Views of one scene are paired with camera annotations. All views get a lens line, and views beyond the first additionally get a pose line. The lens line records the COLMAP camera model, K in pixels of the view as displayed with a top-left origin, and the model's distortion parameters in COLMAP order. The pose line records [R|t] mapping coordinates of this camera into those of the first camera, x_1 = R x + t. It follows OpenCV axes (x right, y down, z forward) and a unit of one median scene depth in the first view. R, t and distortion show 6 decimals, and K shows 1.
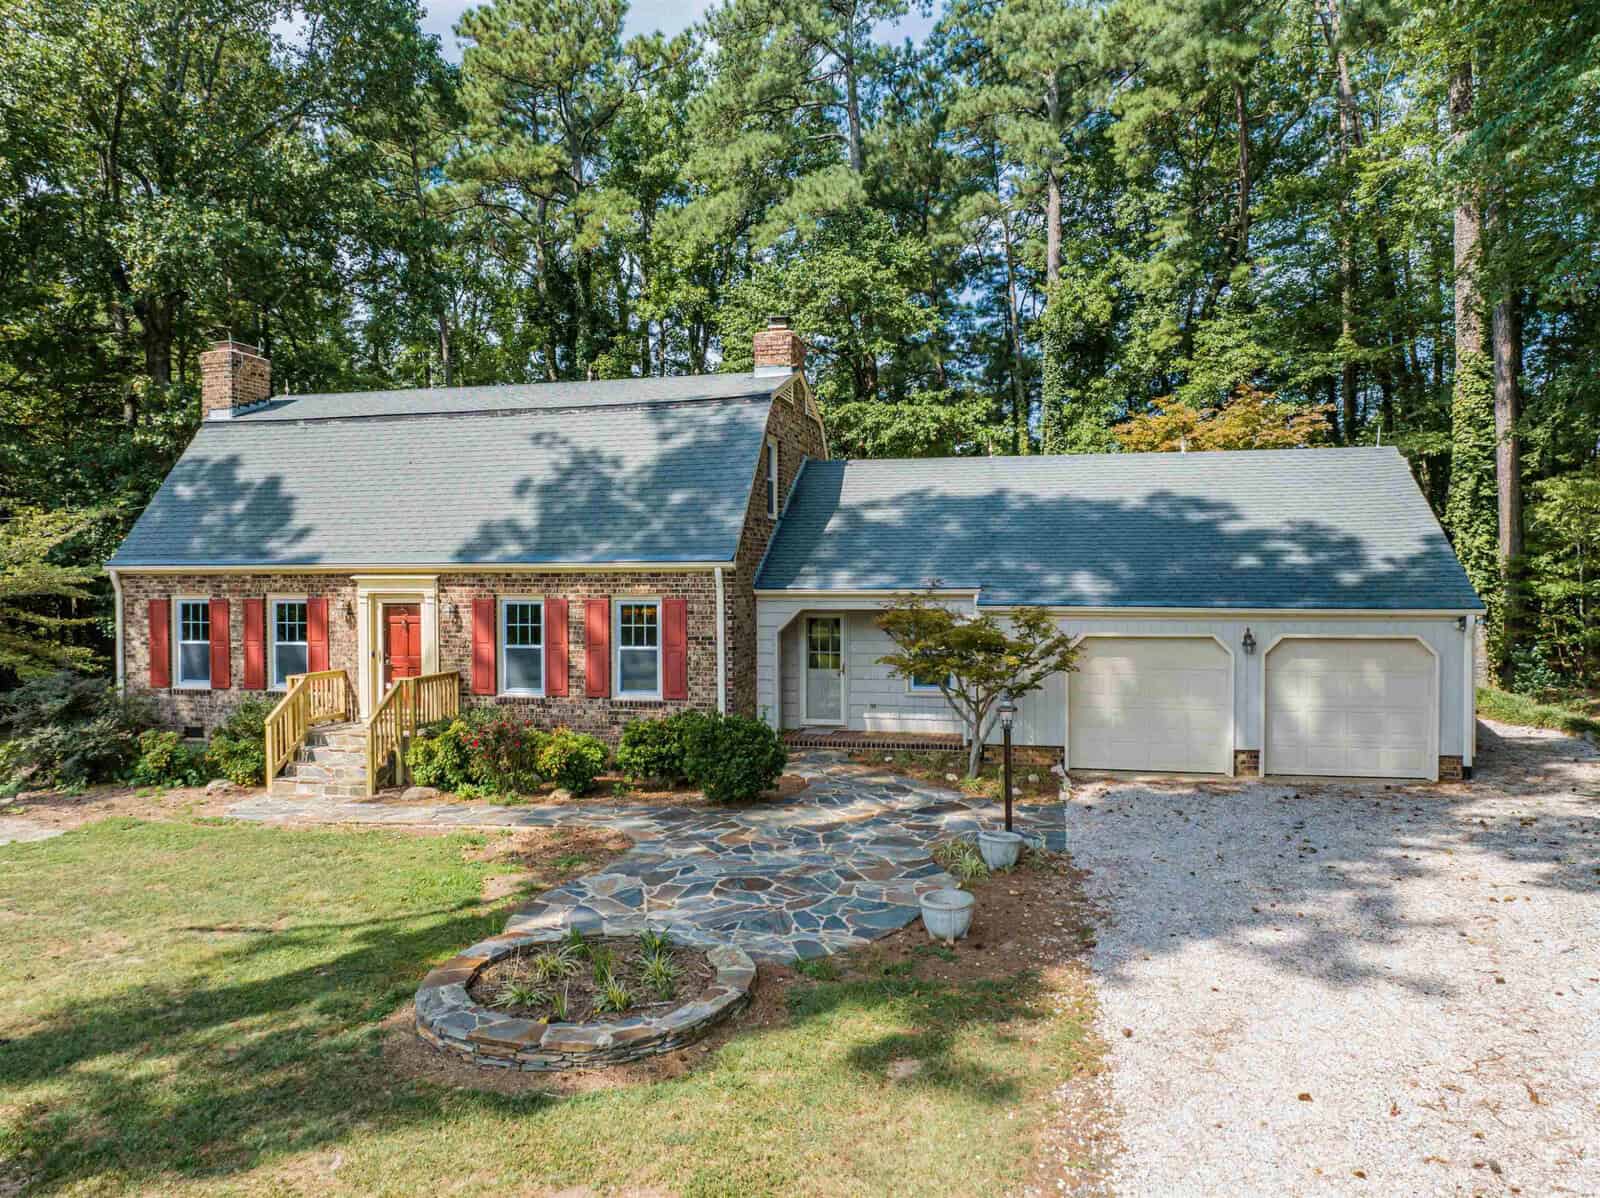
lens RADIAL K [[1138.2, 0, 801.2], [0, 1138.2, 597.6], [0, 0, 1]] dist [-0.008700, -0.000974]
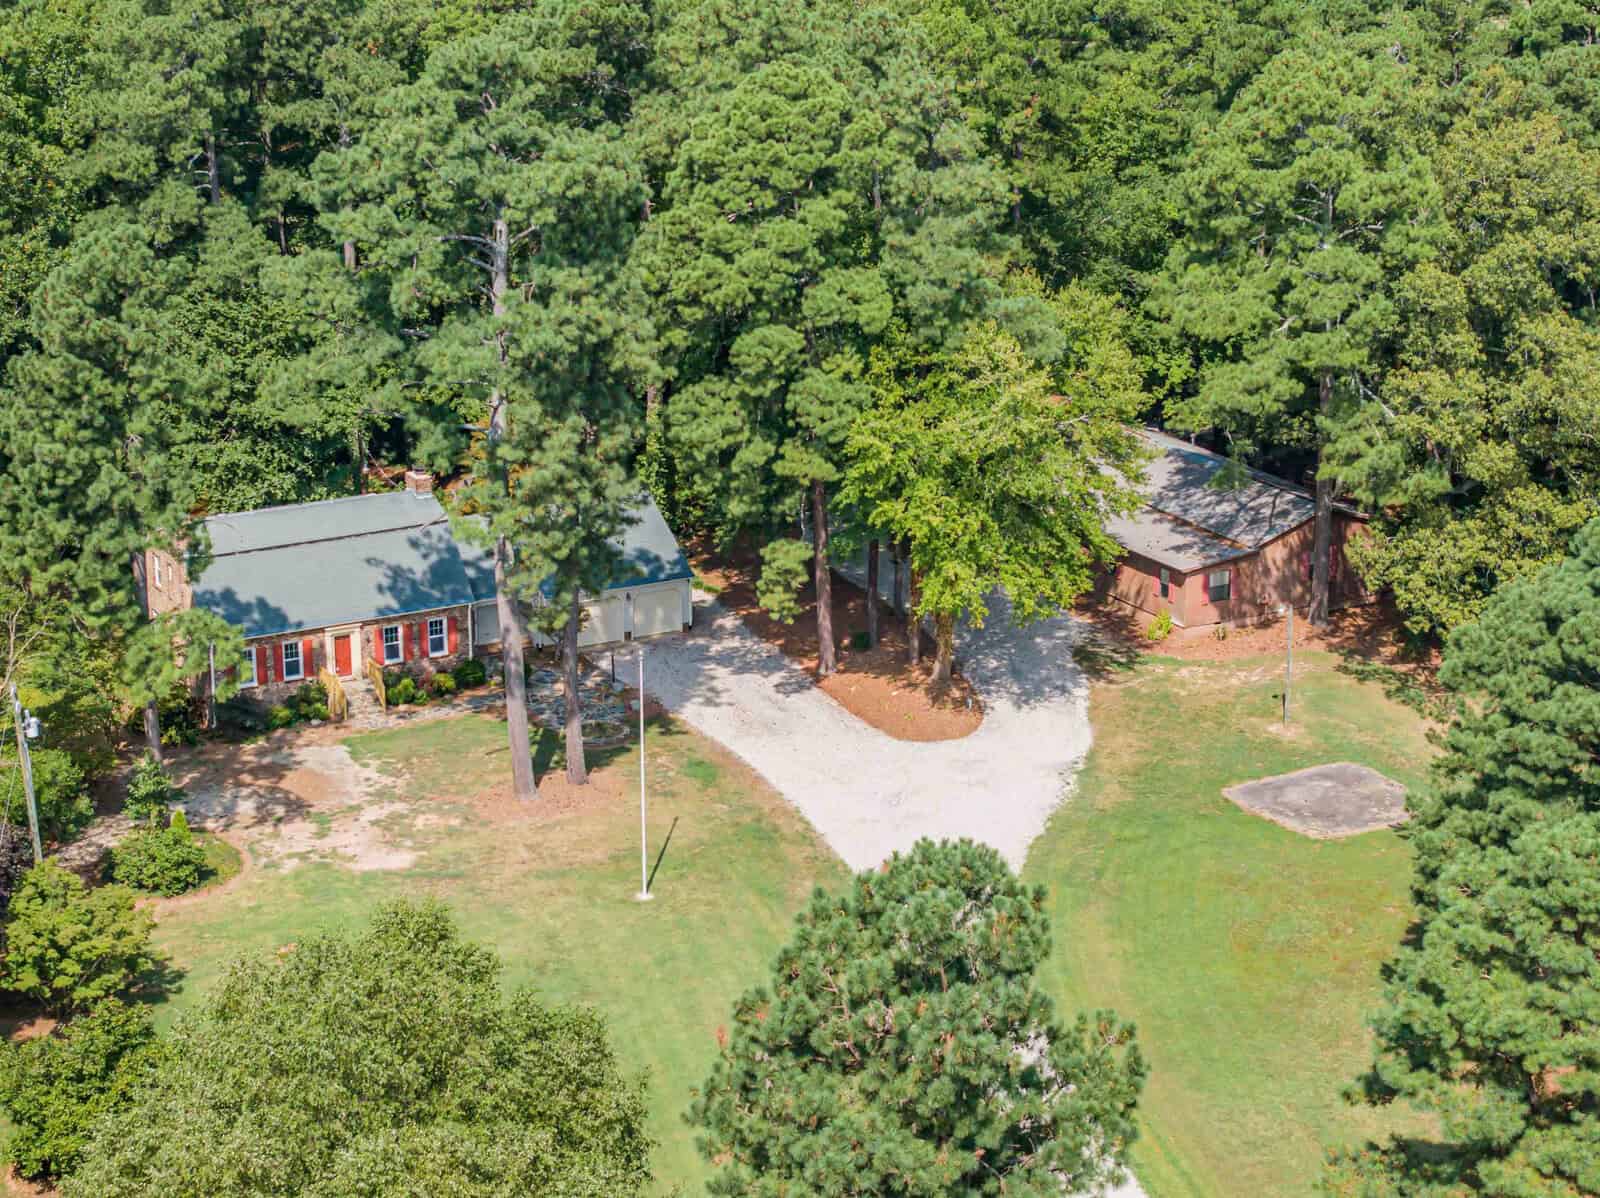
lens RADIAL K [[3241.5, 0, 795.1], [0, 3241.5, 597.7], [0, 0, 1]] dist [-0.036629, 0.000000]
pose [[0.736739, -0.190873, 0.648678, -4.434790], [0.002059, 0.959960, 0.280129, -2.166938], [-0.676174, -0.205046, 0.707633, -4.885062]]
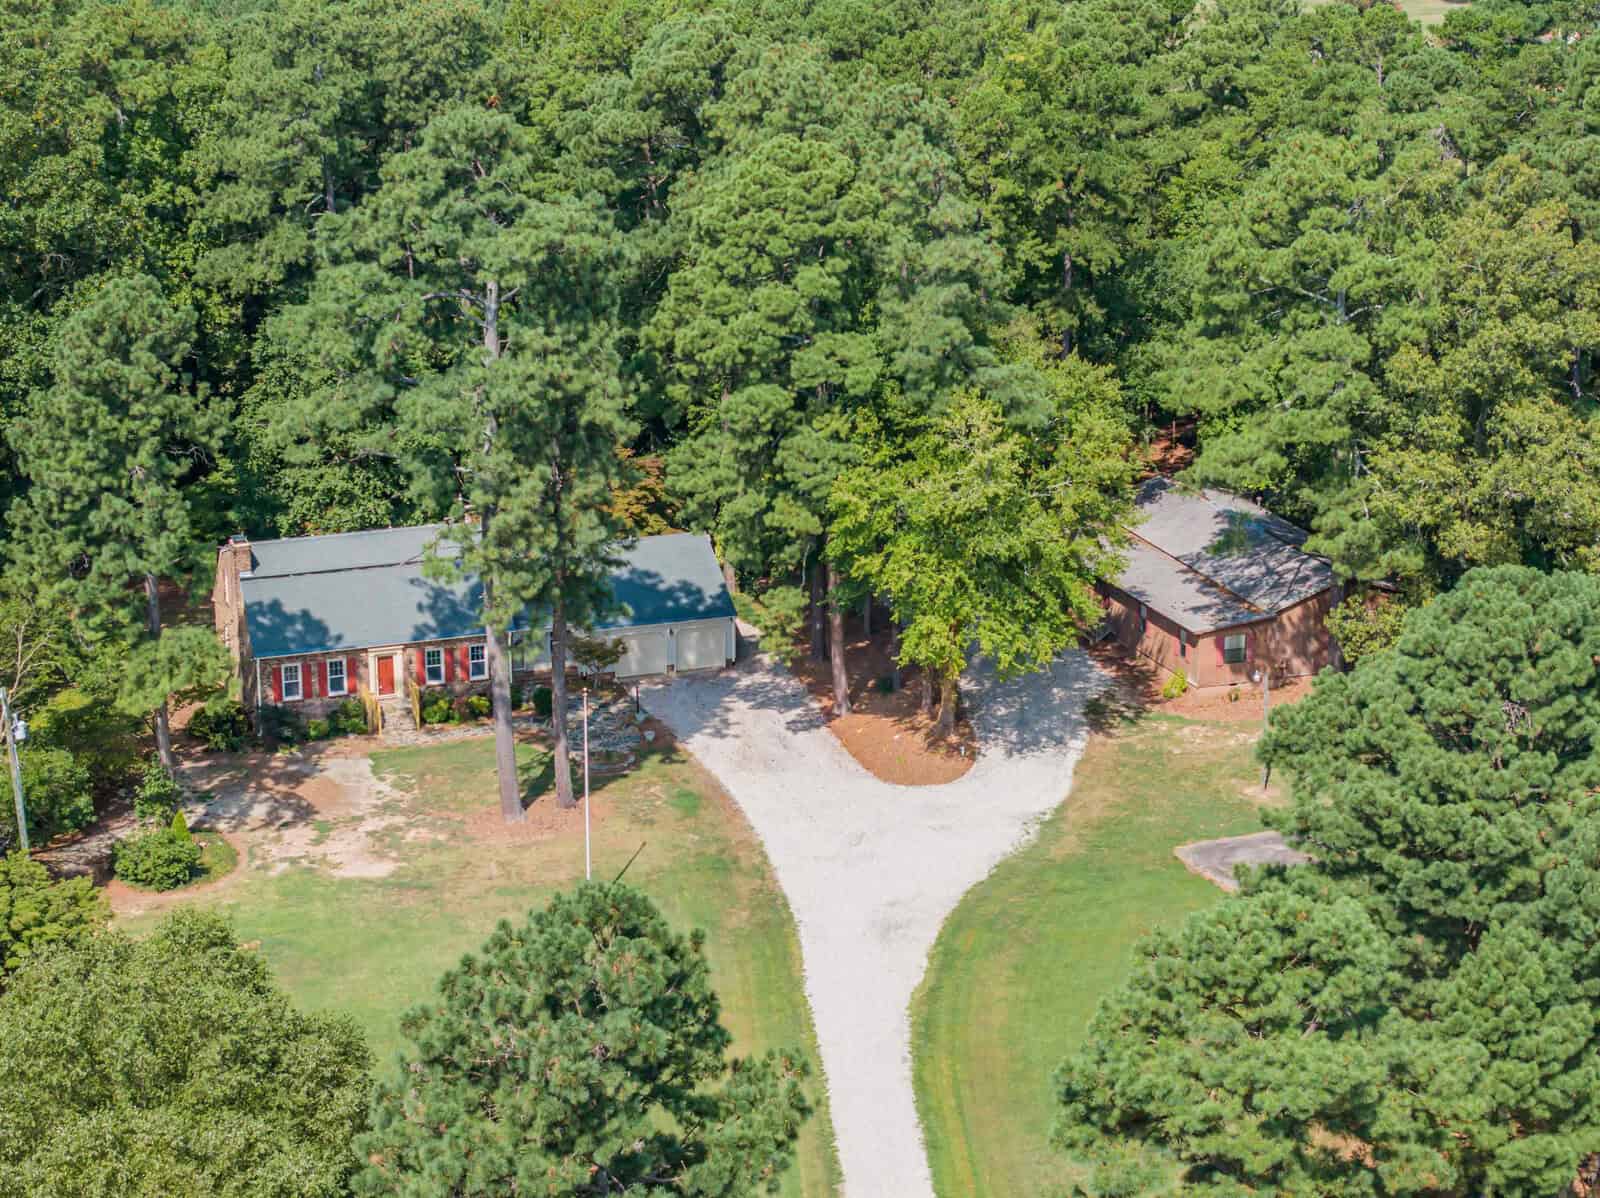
lens RADIAL K [[3241.5, 0, 798.5], [0, 3241.5, 600.3], [0, 0, 1]] dist [-0.036629, 0.000000]
pose [[0.830387, -0.153386, 0.535659, -3.797131], [-0.002374, 0.960380, 0.278684, -2.359379], [-0.557182, -0.232687, 0.797123, -5.833814]]
